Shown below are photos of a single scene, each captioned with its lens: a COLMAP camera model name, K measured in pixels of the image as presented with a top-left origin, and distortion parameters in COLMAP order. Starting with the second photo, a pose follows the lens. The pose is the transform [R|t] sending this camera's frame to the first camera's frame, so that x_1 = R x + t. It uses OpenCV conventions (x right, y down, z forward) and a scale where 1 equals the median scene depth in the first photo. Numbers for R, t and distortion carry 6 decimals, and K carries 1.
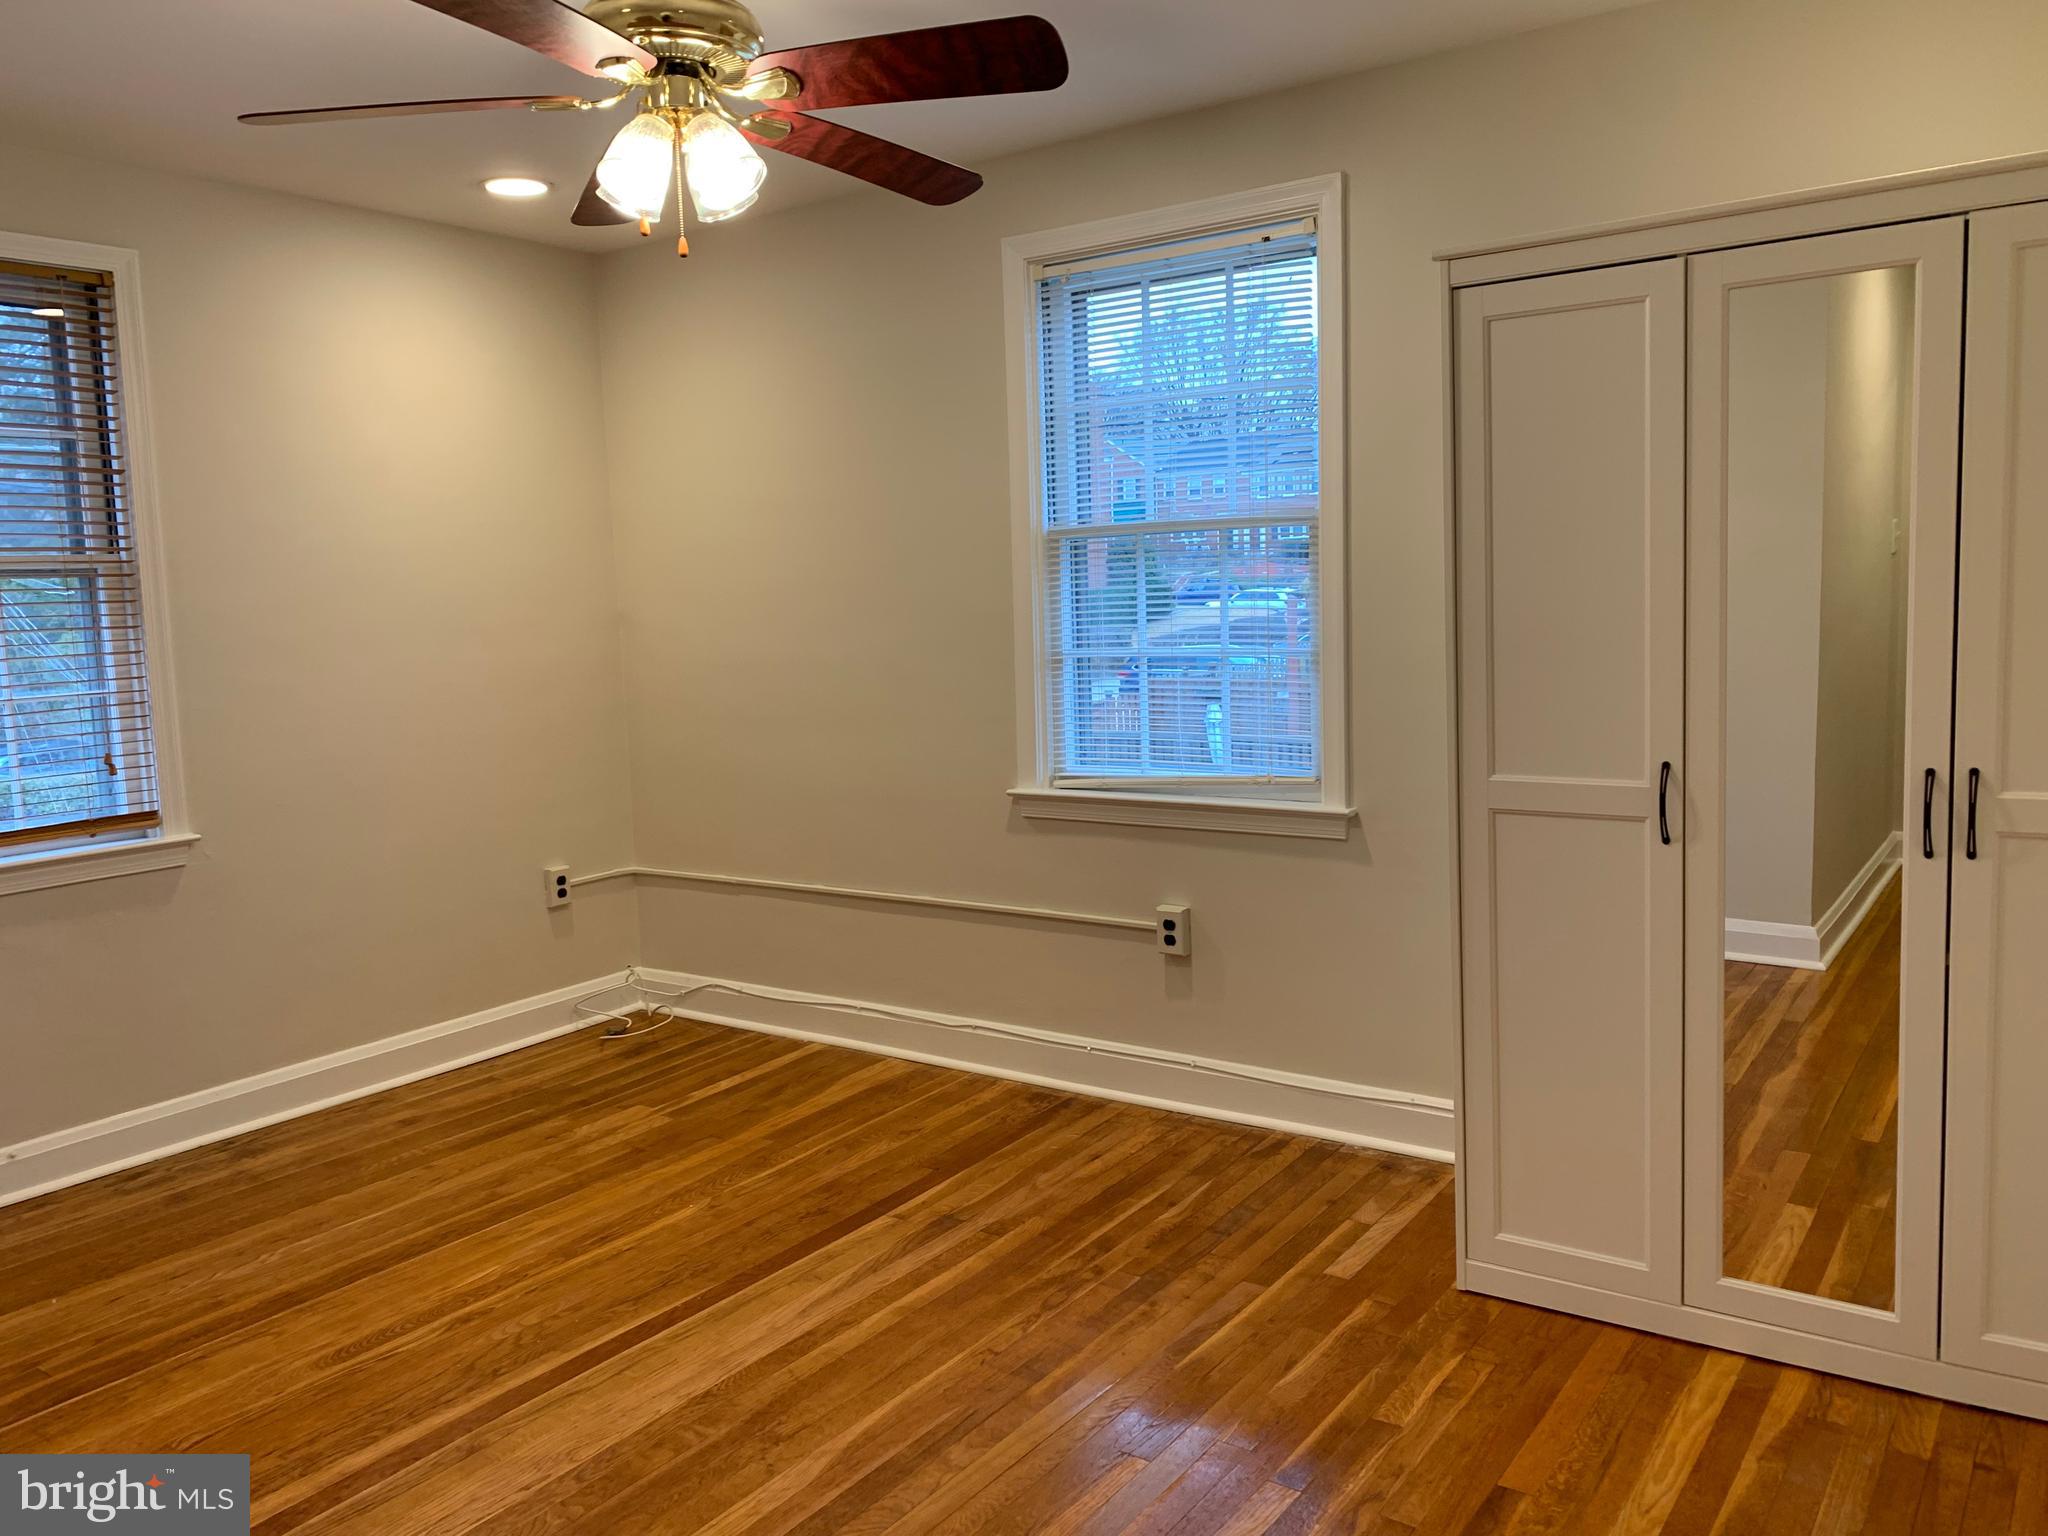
lens RADIAL K [[1585.6, 0, 1009.7], [0, 1585.6, 770.8], [0, 0, 1]] dist [0.048981, -0.051924]
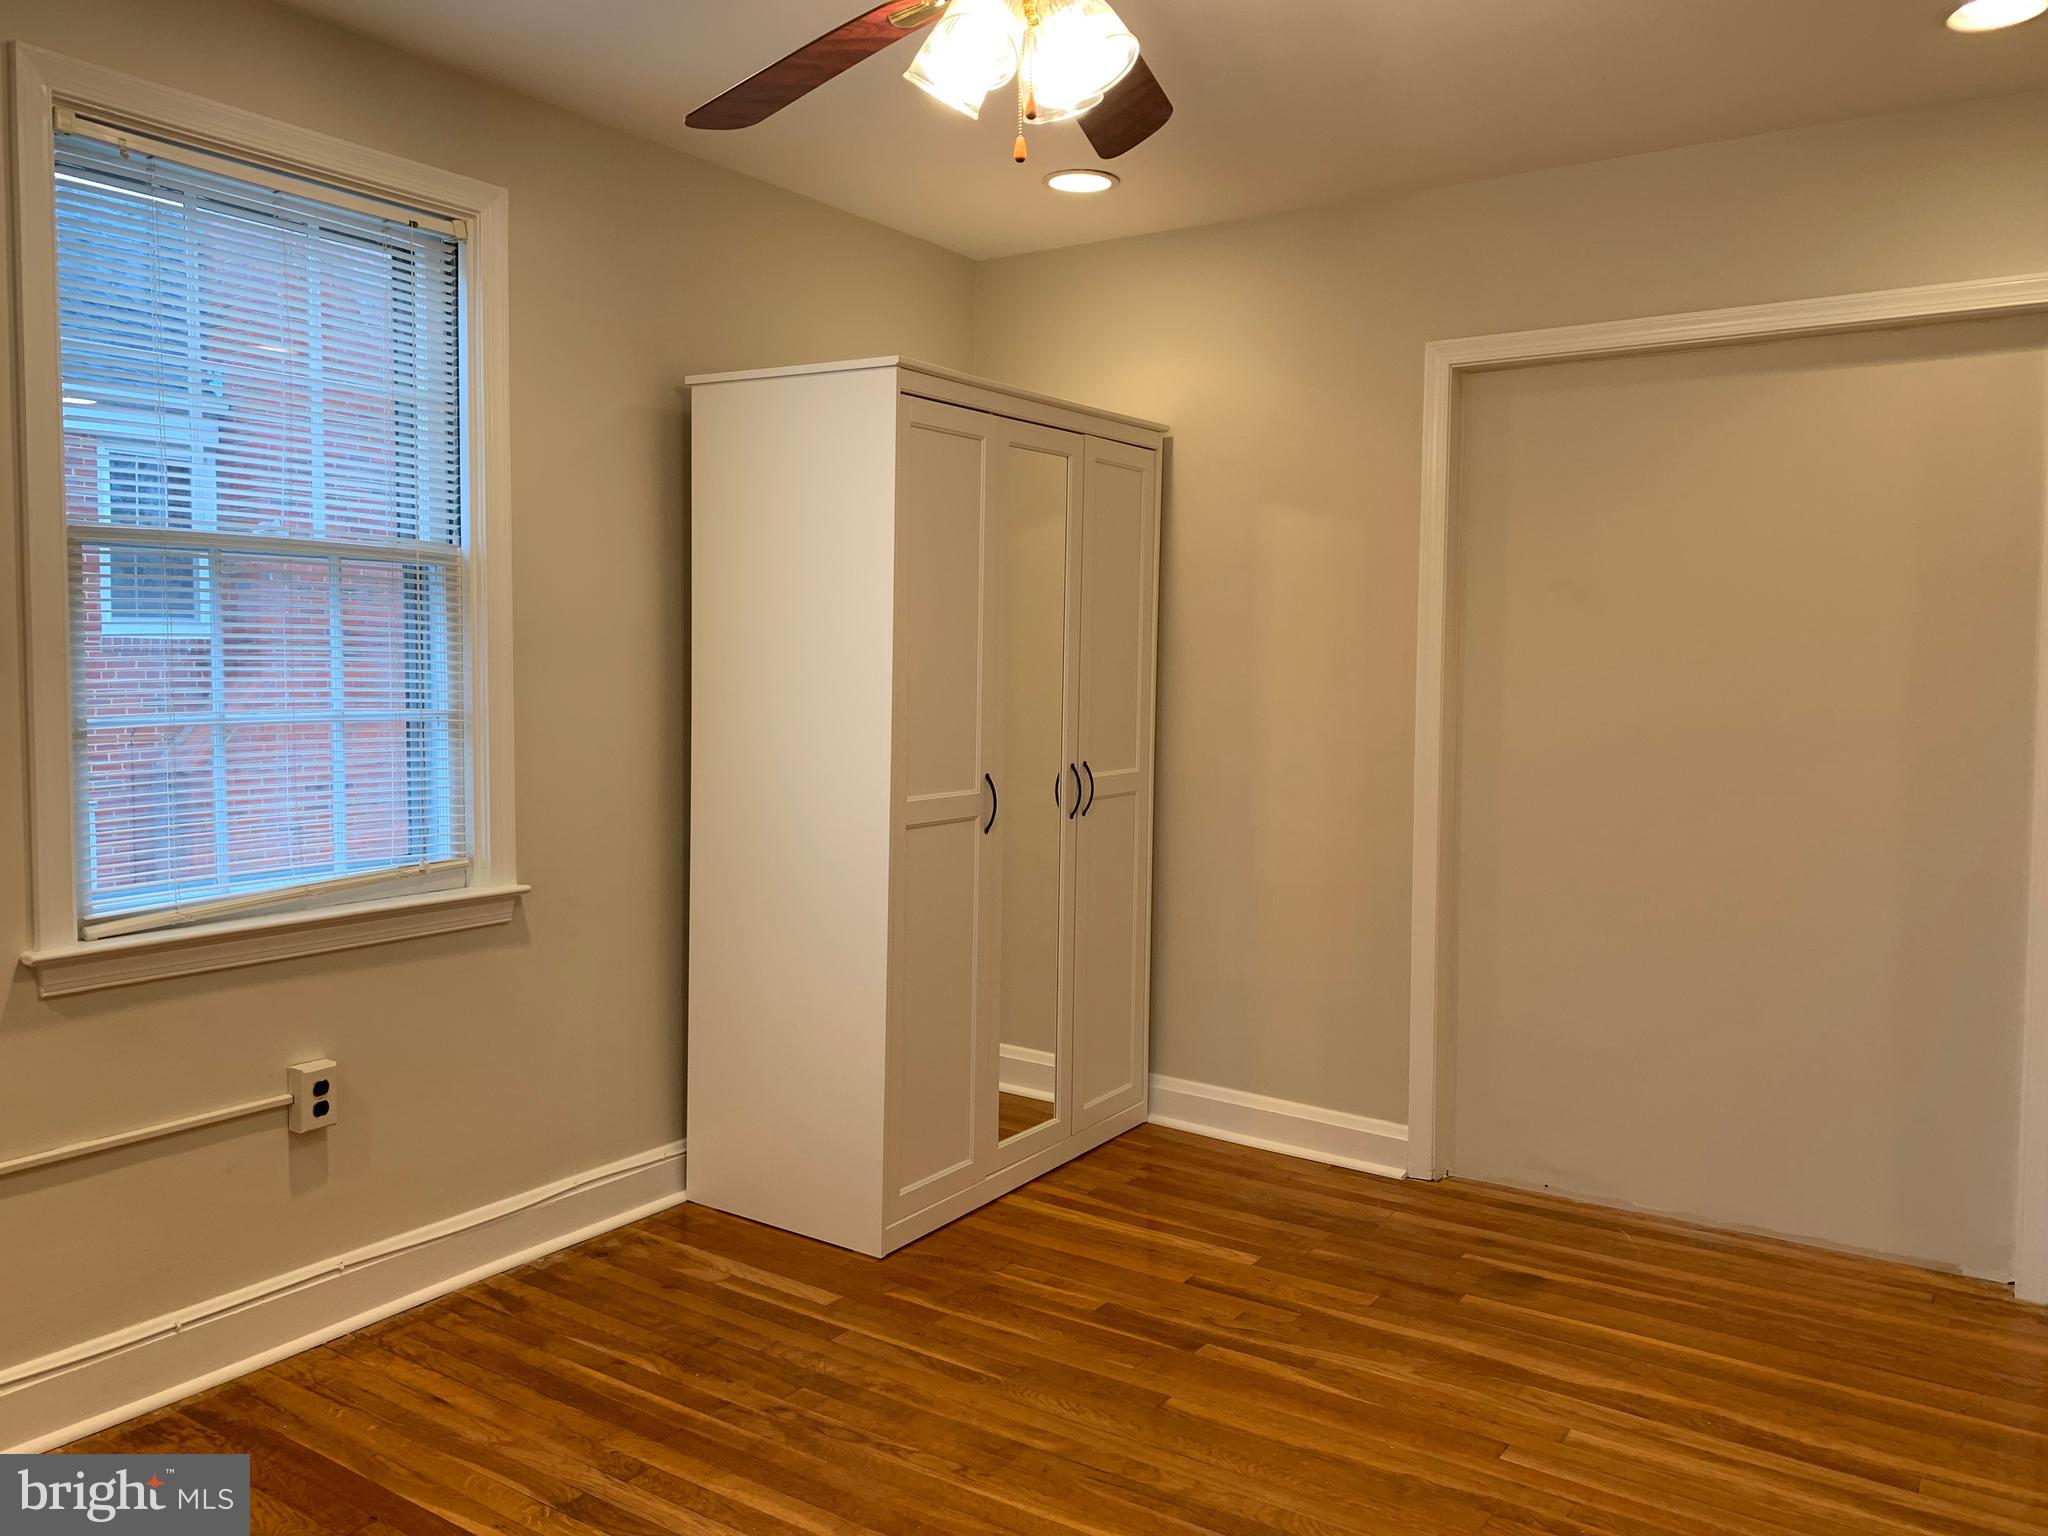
lens RADIAL K [[1585.6, 0, 1006.9], [0, 1585.6, 761.1], [0, 0, 1]] dist [0.048981, -0.051924]
pose [[-0.017151, -0.031268, 0.999364, -0.752017], [0.117683, 0.992500, 0.033073, -0.046932], [-0.992903, 0.118175, -0.013342, 0.792593]]
